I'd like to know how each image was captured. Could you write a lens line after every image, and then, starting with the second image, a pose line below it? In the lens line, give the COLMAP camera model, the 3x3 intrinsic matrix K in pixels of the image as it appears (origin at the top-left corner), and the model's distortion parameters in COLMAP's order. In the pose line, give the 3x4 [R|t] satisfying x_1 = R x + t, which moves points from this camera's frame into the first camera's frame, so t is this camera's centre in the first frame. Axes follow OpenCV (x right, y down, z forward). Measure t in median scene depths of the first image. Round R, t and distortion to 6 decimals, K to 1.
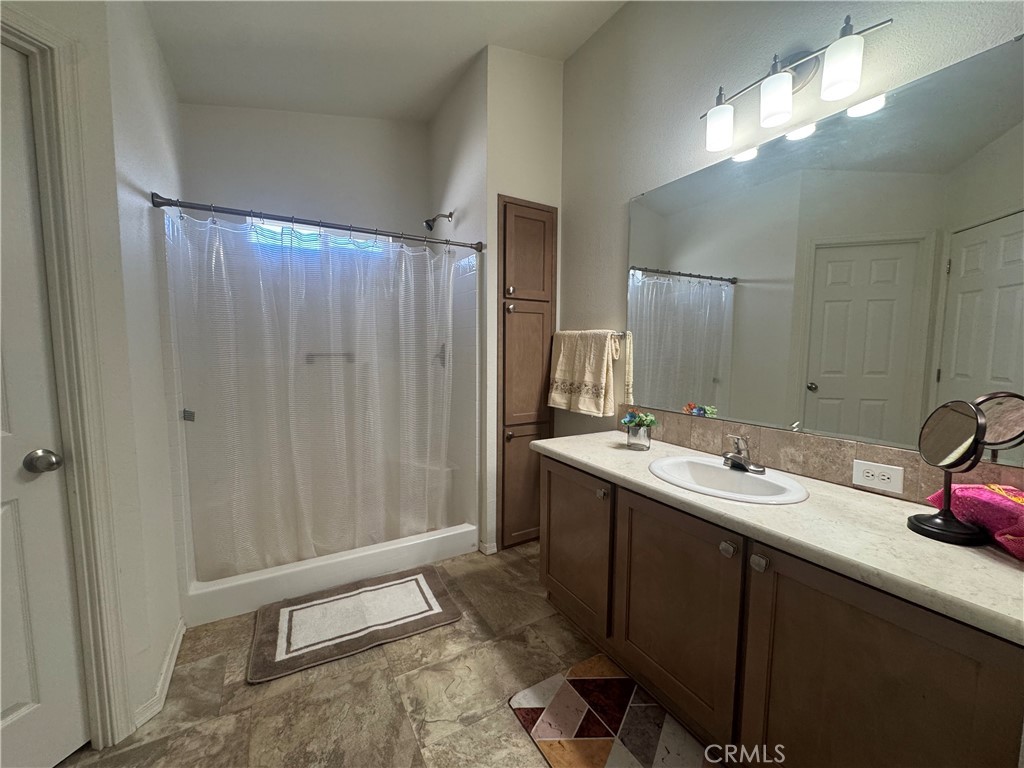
lens RADIAL K [[409.7, 0, 512.0], [0, 409.7, 384.0], [0, 0, 1]] dist [-0.001104, -0.000184]
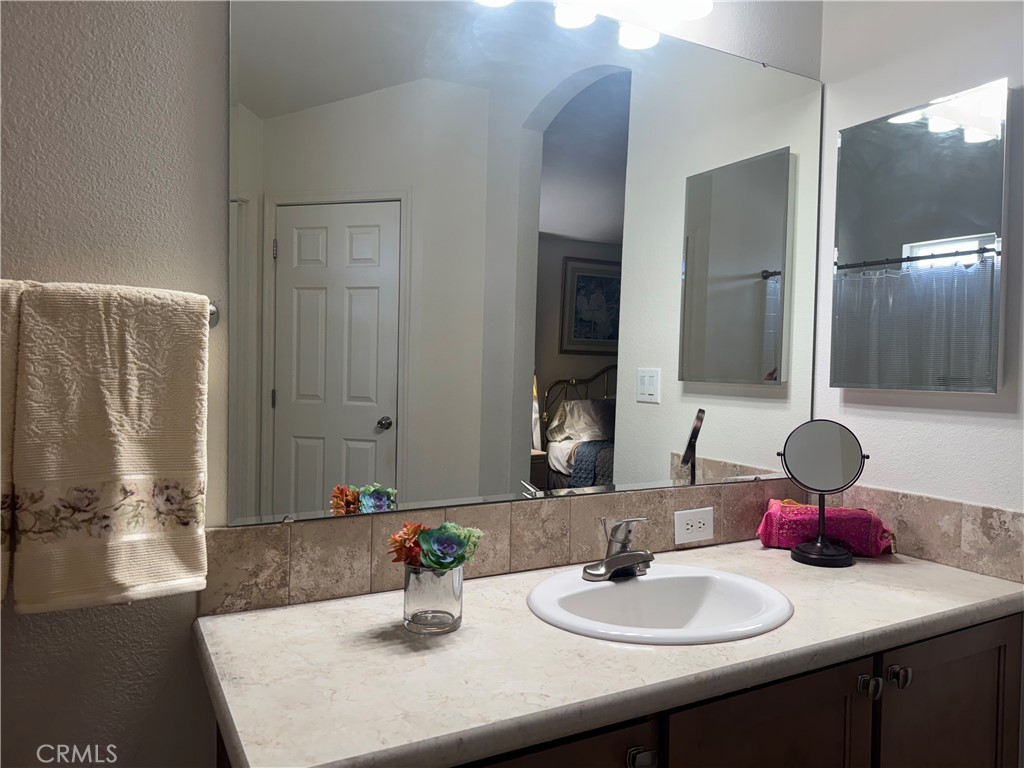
lens RADIAL K [[724.1, 0, 512.0], [0, 724.1, 384.0], [0, 0, 1]] dist [0.087314, -0.114537]
pose [[0.020203, -0.023509, 0.999519, -0.300864], [0.073289, 0.997069, 0.021970, -0.060448], [-0.997106, 0.072810, 0.021867, 0.767937]]
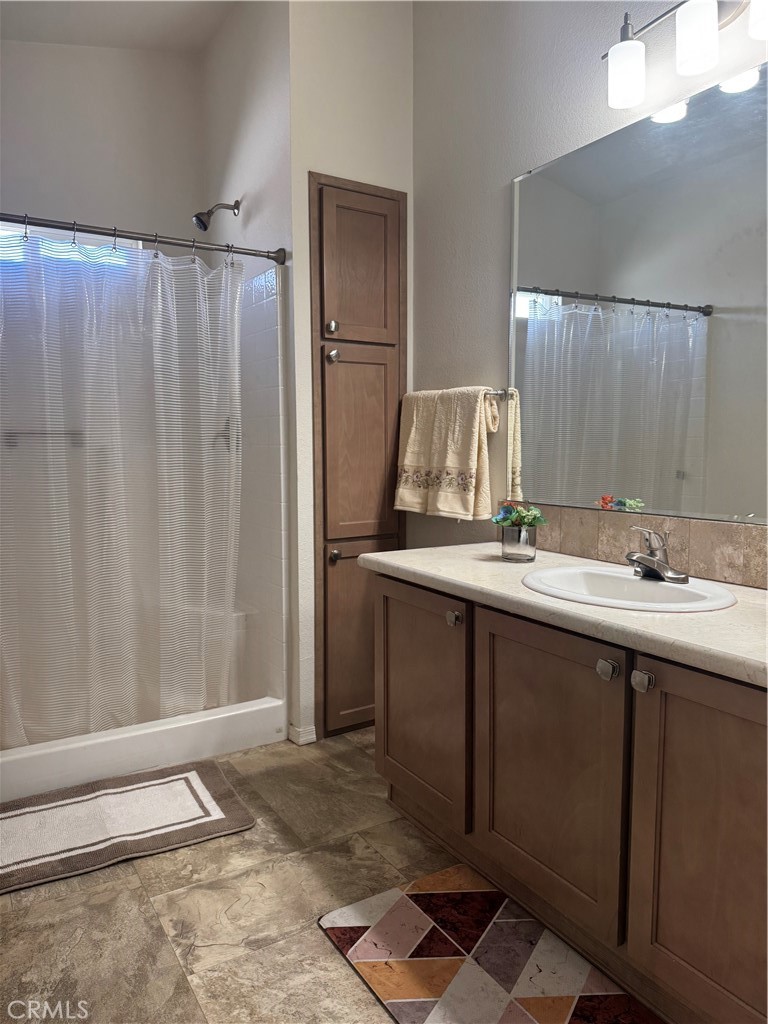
lens RADIAL K [[724.1, 0, 380.0], [0, 724.1, 513.7], [0, 0, 1]] dist [0.087314, -0.114537]
pose [[0.999799, -0.011431, 0.016496, 0.055465], [0.011262, 0.999883, 0.010316, 0.056794], [-0.016612, -0.010128, 0.999811, -0.148091]]
